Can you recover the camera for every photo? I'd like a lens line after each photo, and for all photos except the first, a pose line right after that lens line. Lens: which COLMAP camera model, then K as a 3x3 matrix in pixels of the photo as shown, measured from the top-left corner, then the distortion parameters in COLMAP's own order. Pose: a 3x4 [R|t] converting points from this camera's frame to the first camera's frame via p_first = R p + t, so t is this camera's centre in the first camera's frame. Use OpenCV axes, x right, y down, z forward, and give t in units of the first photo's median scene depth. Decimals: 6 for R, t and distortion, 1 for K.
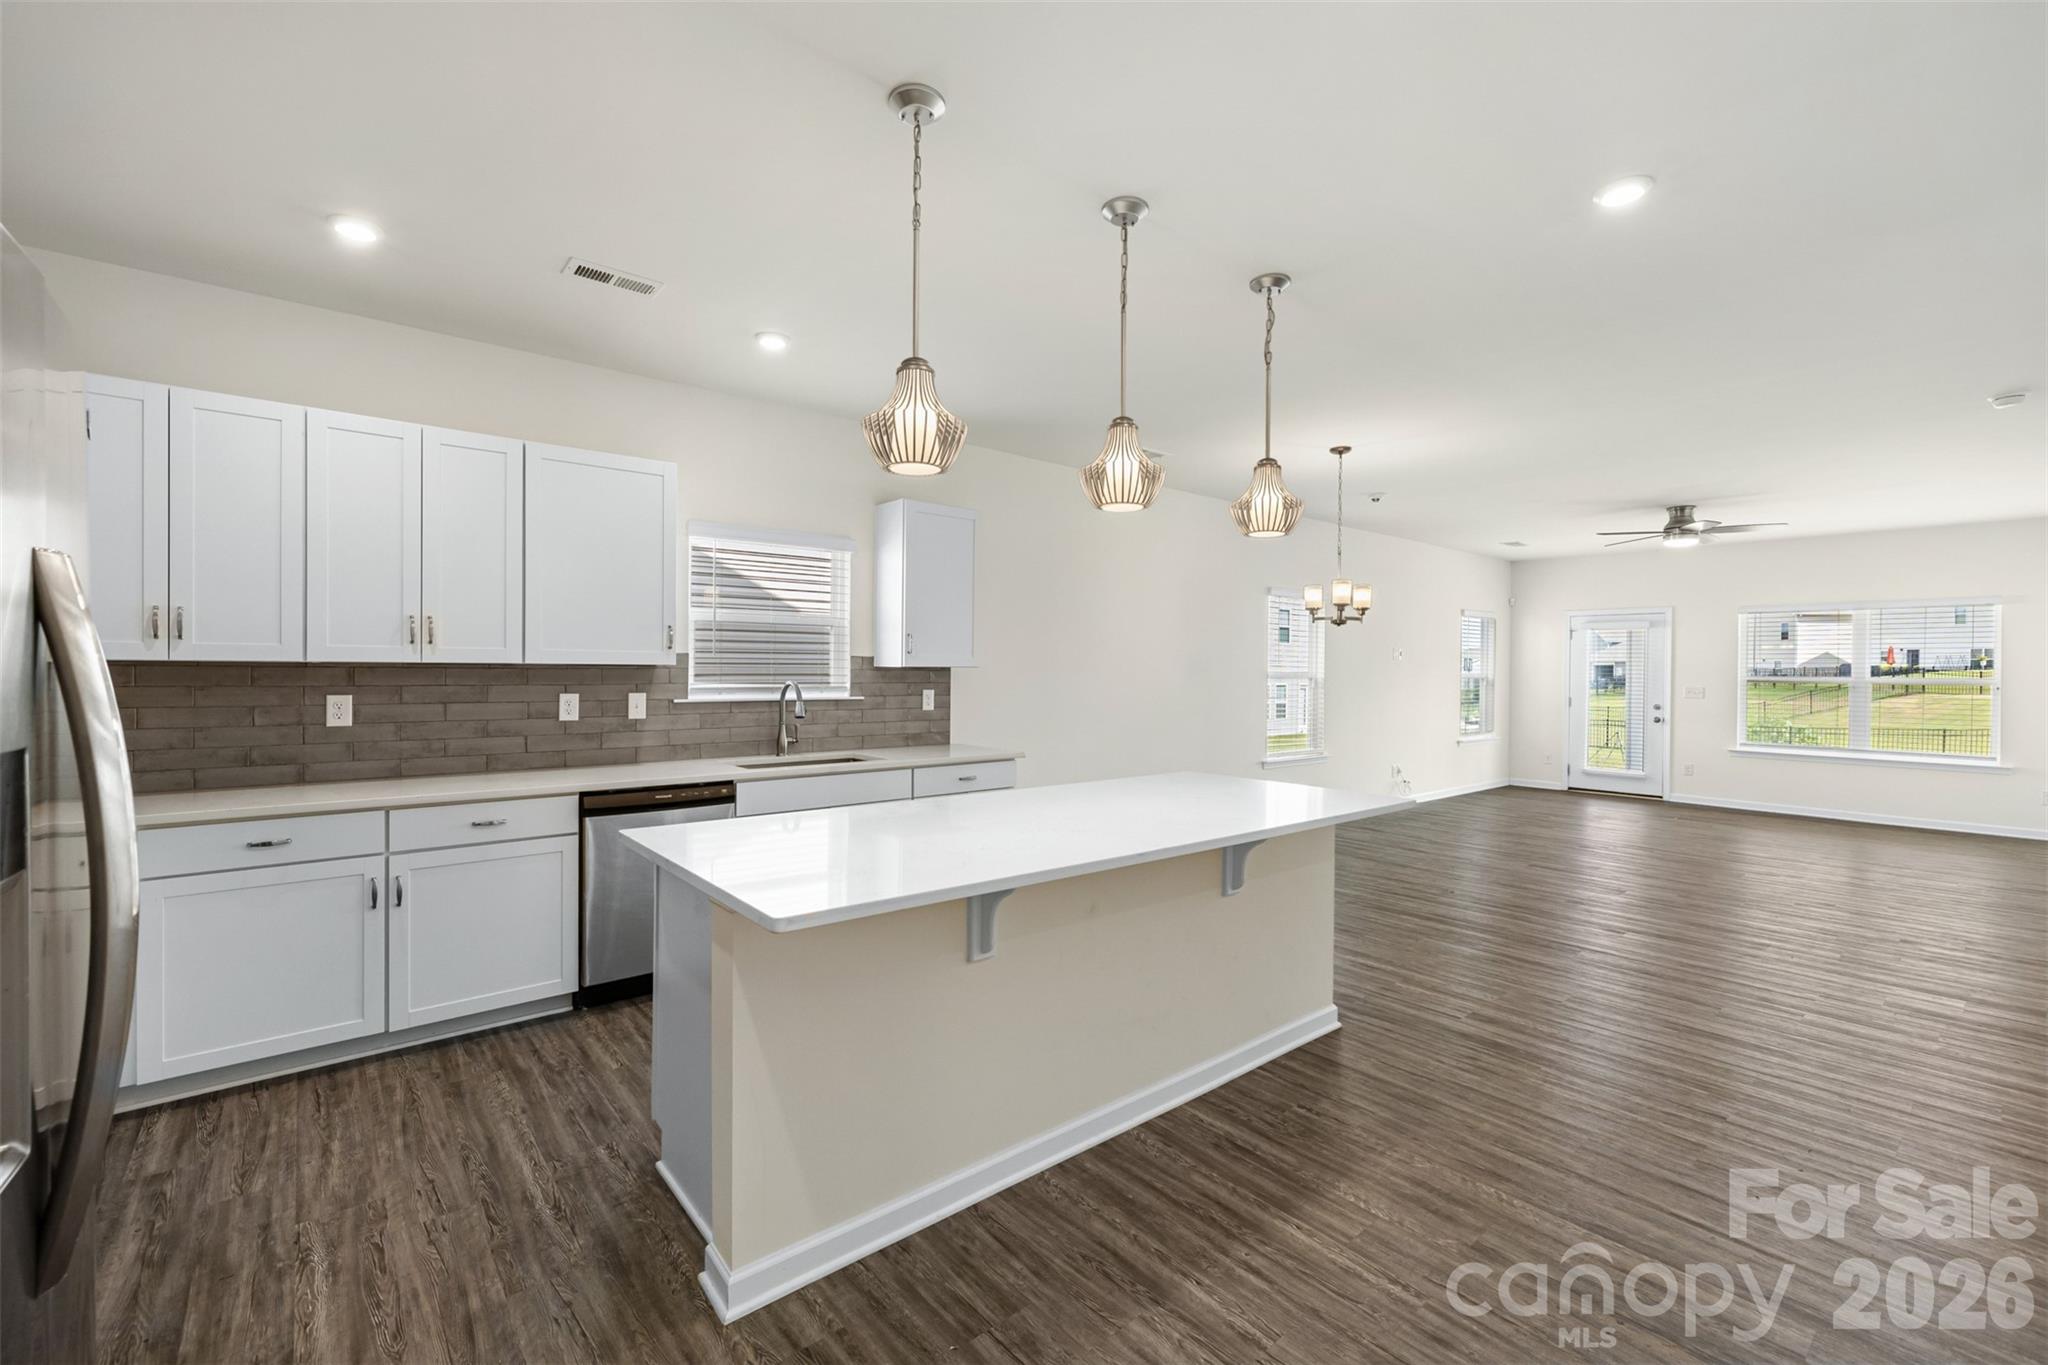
lens RADIAL K [[867.7, 0, 1024.9], [0, 867.7, 665.3], [0, 0, 1]] dist [0.000884, -0.000341]
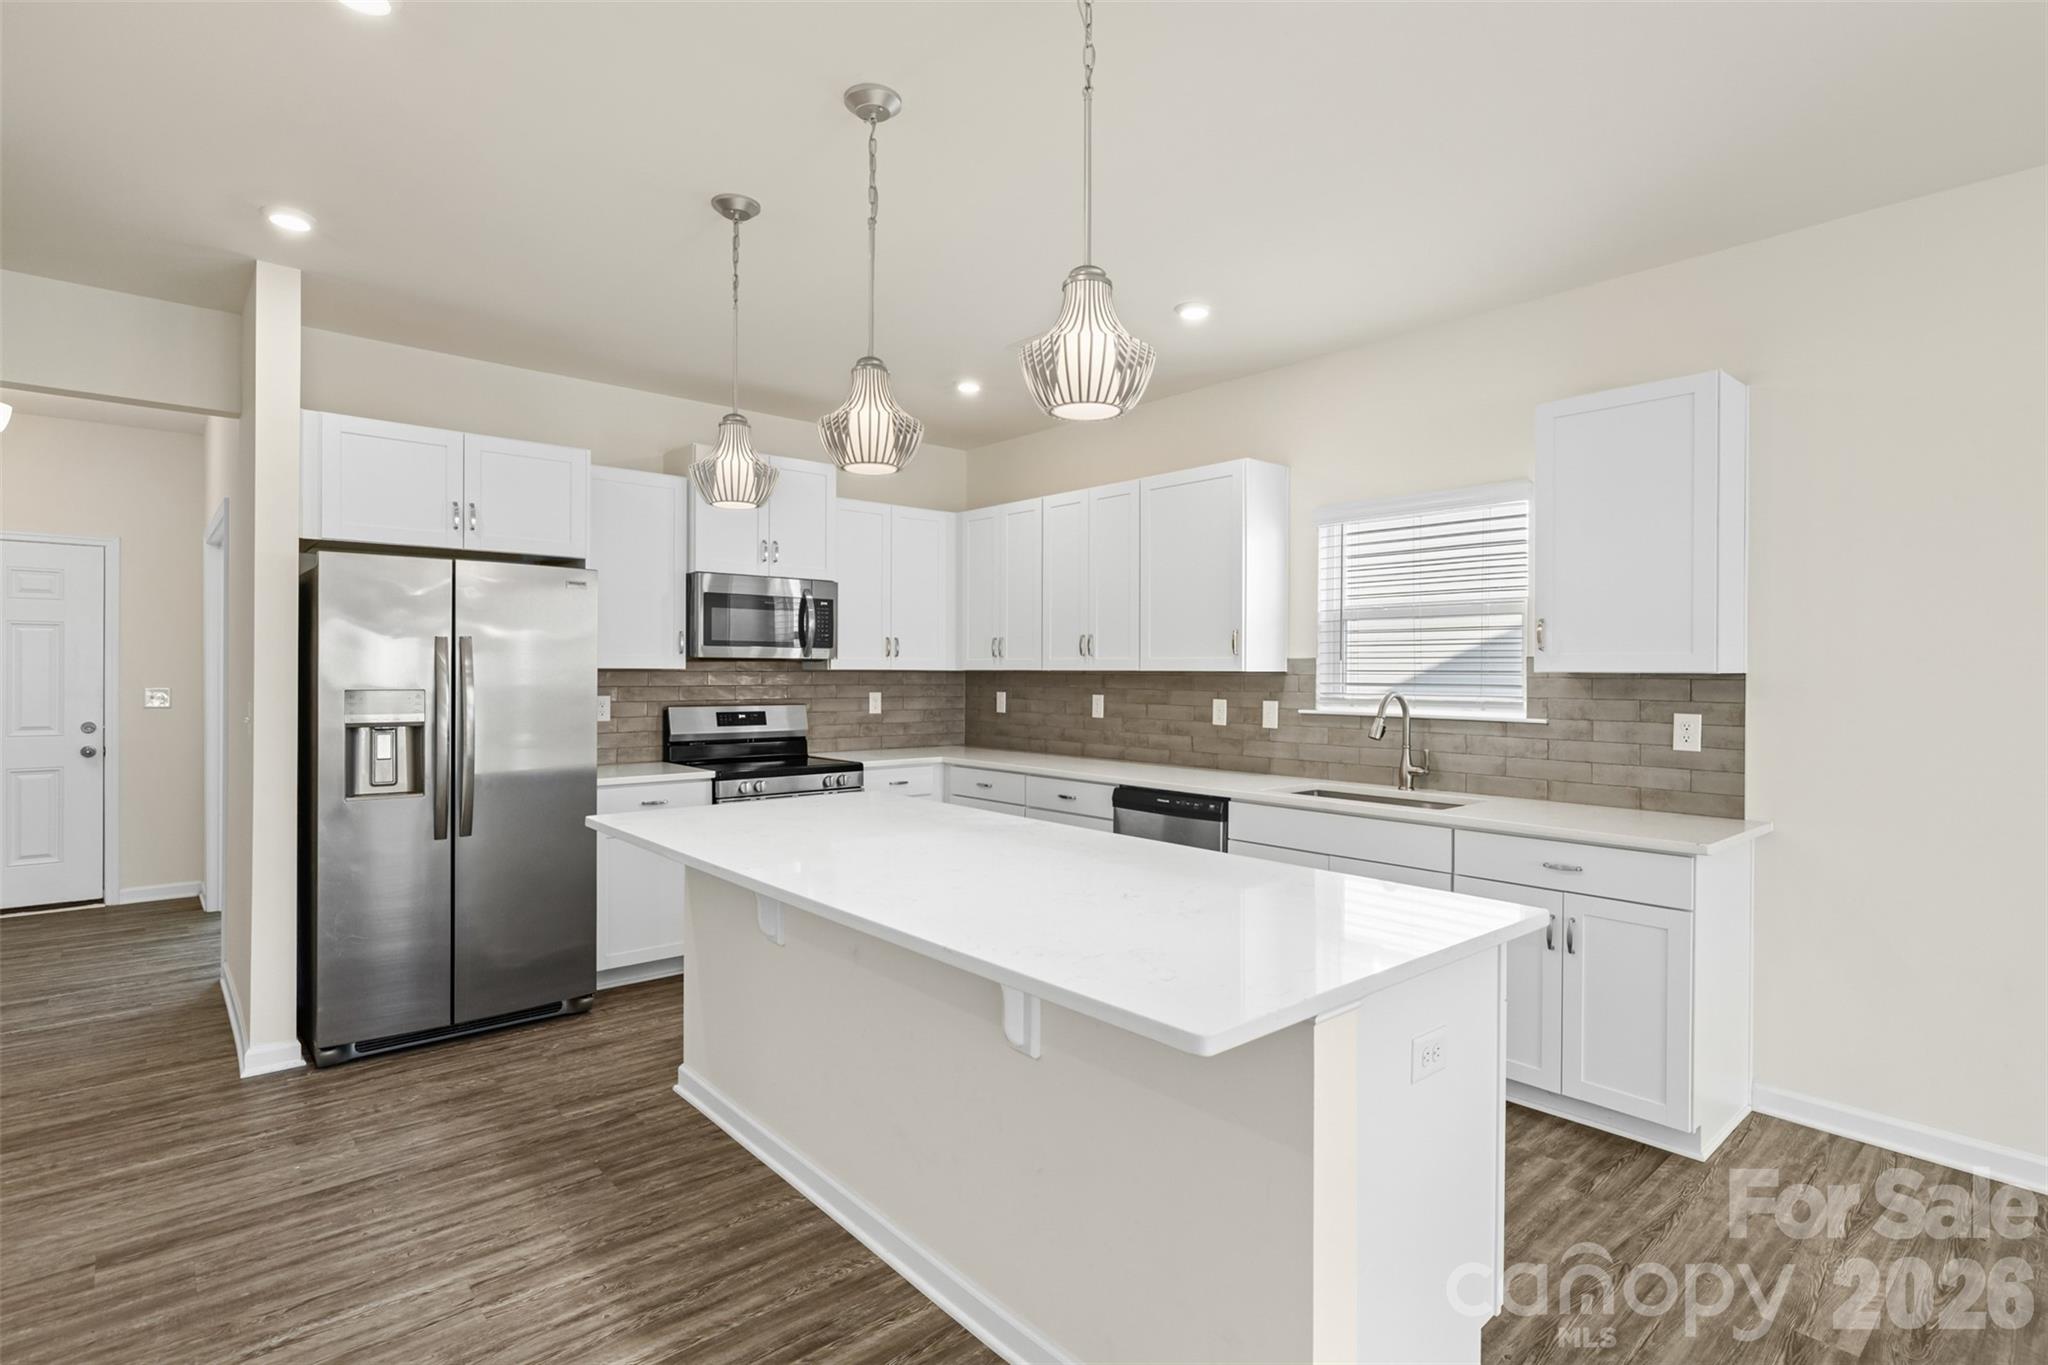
lens RADIAL K [[1003.7, 0, 1024.0], [0, 1003.7, 682.5], [0, 0, 1]] dist [-0.001367, -0.000451]
pose [[0.017475, 0.002764, -0.999843, 0.706848], [-0.001527, 0.999995, 0.002738, 0.009752], [0.999846, 0.001479, 0.017480, 0.767462]]
